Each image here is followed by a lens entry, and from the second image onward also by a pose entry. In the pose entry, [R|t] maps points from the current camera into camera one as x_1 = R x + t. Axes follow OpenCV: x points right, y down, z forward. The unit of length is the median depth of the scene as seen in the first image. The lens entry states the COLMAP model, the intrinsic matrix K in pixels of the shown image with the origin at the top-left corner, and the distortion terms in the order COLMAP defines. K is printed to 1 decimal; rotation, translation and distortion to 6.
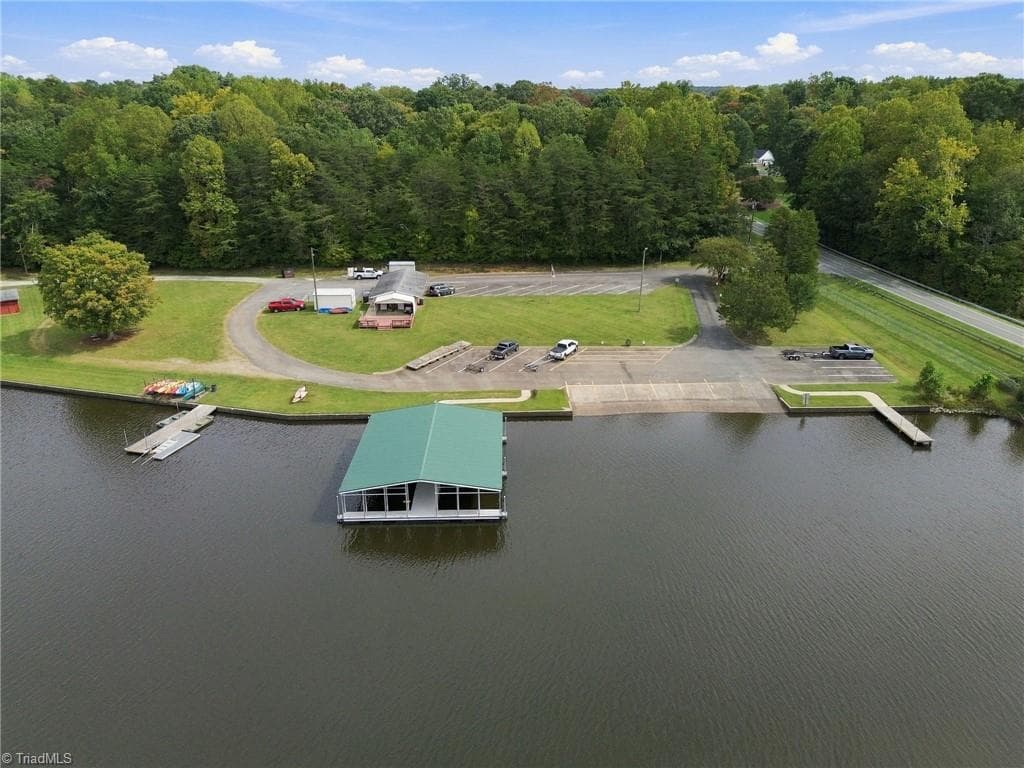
lens RADIAL K [[726.5, 0, 512.0], [0, 726.5, 384.0], [0, 0, 1]] dist [0.057061, -0.057488]
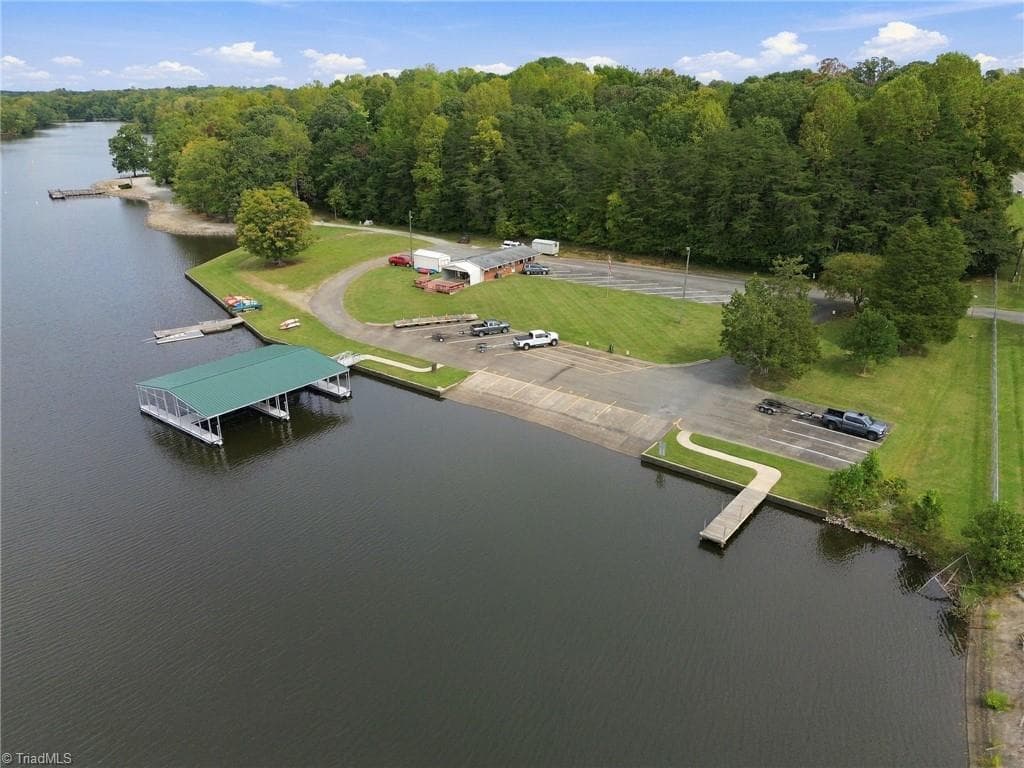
lens RADIAL K [[726.5, 0, 512.0], [0, 726.5, 384.0], [0, 0, 1]] dist [0.057061, -0.057488]
pose [[0.772609, 0.233402, -0.590422, 0.588406], [-0.232655, 0.969365, 0.078758, -0.056965], [0.590717, 0.076515, 0.803243, 0.234298]]
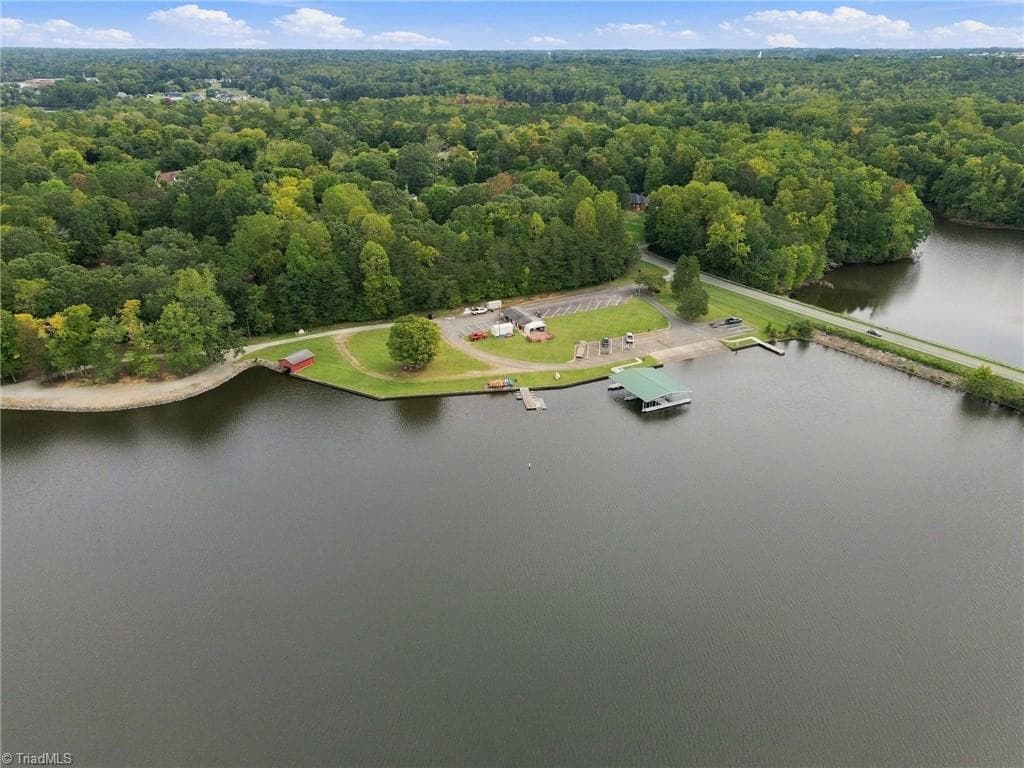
lens RADIAL K [[726.5, 0, 512.0], [0, 726.5, 384.0], [0, 0, 1]] dist [0.057061, -0.057488]
pose [[0.903832, -0.174156, 0.390841, -1.091473], [0.153987, 0.984611, 0.082636, -0.141310], [-0.399218, -0.014504, 0.916741, -0.839713]]
